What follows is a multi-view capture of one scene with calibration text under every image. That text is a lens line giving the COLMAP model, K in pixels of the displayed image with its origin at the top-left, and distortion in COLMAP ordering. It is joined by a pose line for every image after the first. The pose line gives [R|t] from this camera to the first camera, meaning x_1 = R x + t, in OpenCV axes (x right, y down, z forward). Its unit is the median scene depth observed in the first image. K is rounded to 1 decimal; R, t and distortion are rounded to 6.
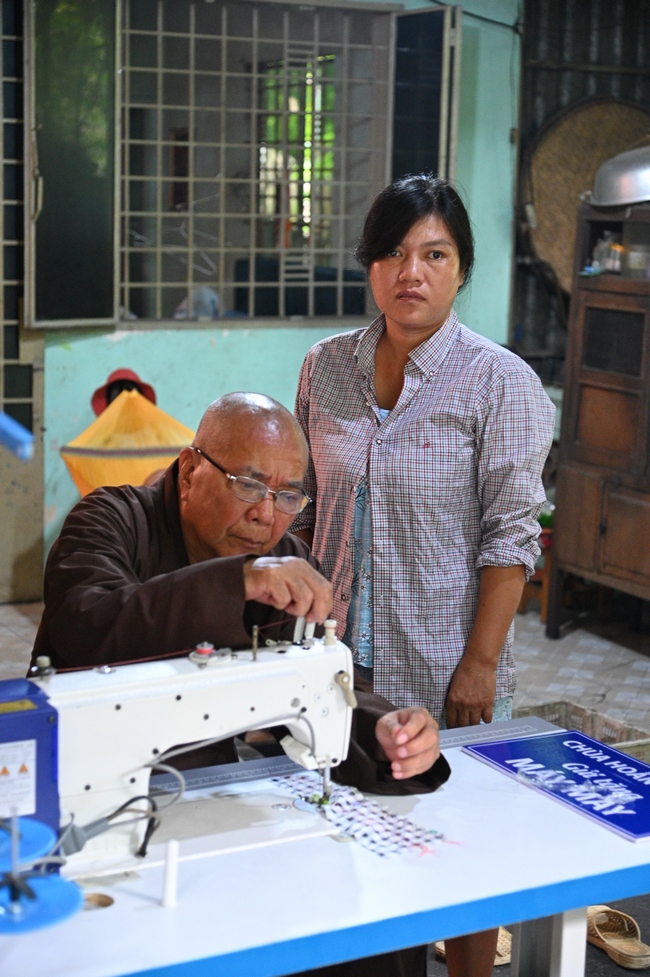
lens RADIAL K [[1820.0, 0, 325.0], [0, 1820.0, 488.5], [0, 0, 1]] dist [0.019534, 0.052526]
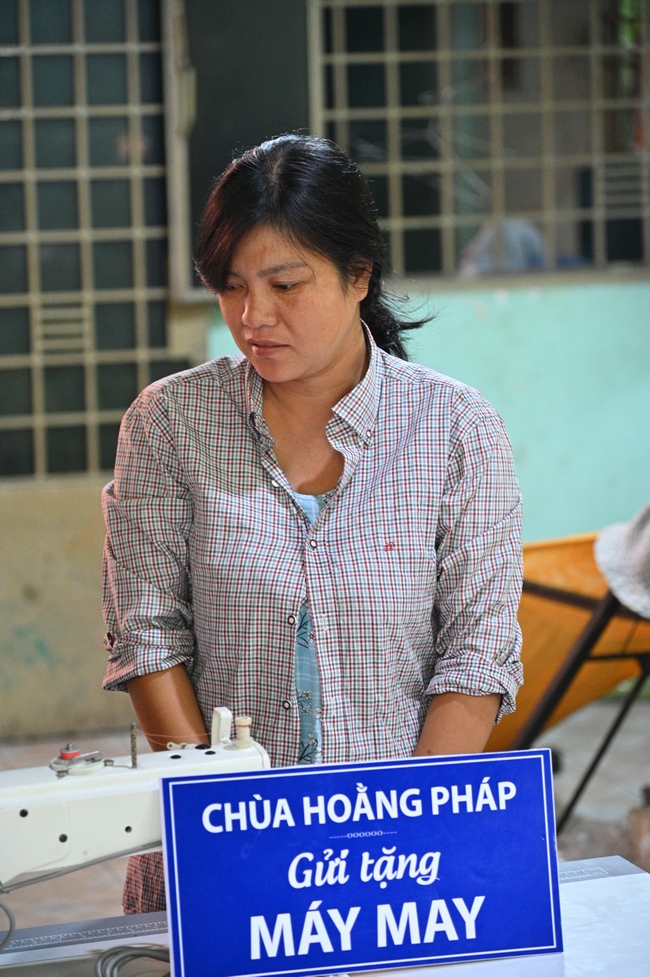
lens RADIAL K [[3246.1, 0, 302.5], [0, 3246.1, 487.7], [0, 0, 1]] dist [0.207338, 1.812190]
pose [[0.979117, -0.021866, -0.202116, 0.115578], [0.018457, 0.999654, -0.018734, 0.000816], [0.202456, 0.014612, 0.979182, -0.128678]]
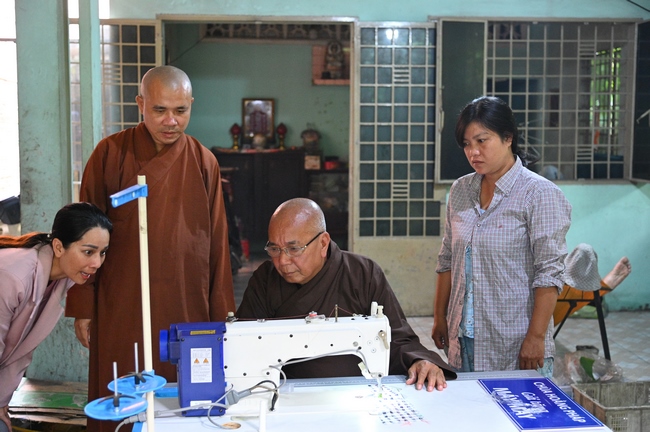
lens RADIAL K [[884.6, 0, 325.0], [0, 884.6, 216.0], [0, 0, 1]] dist [-0.004517, 0.004314]
pose [[0.916912, 0.014105, -0.398839, 0.126430], [-0.040106, 0.997573, -0.056921, 0.011960], [0.397068, 0.068187, 0.915253, 0.026947]]
